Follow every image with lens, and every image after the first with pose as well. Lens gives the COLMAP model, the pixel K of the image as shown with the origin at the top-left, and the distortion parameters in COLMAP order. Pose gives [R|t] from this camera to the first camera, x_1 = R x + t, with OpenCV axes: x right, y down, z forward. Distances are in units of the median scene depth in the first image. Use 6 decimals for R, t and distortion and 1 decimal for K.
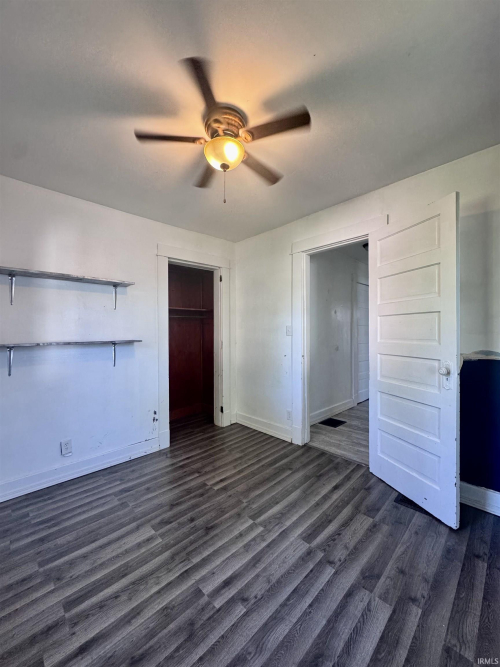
lens RADIAL K [[265.3, 0, 251.0], [0, 265.3, 333.0], [0, 0, 1]] dist [-0.000816, -0.000007]
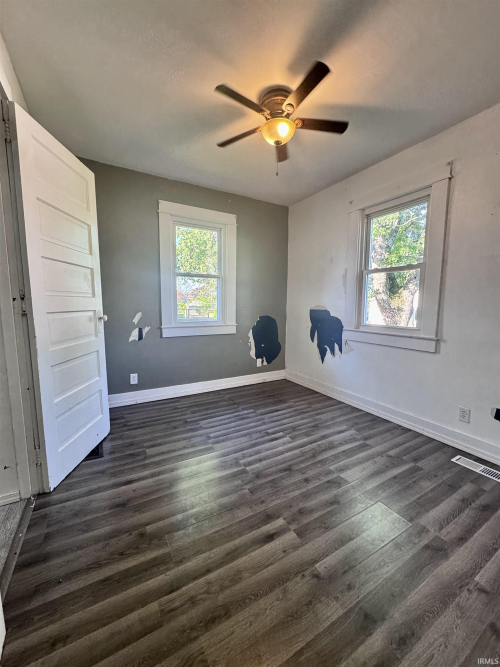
lens RADIAL K [[265.3, 0, 250.3], [0, 265.3, 333.1], [0, 0, 1]] dist [-0.000816, -0.000007]
pose [[-0.967503, -0.026075, 0.251511, -0.277624], [0.003396, 0.993239, 0.116036, 0.072204], [-0.252836, 0.113119, -0.960874, 2.098755]]
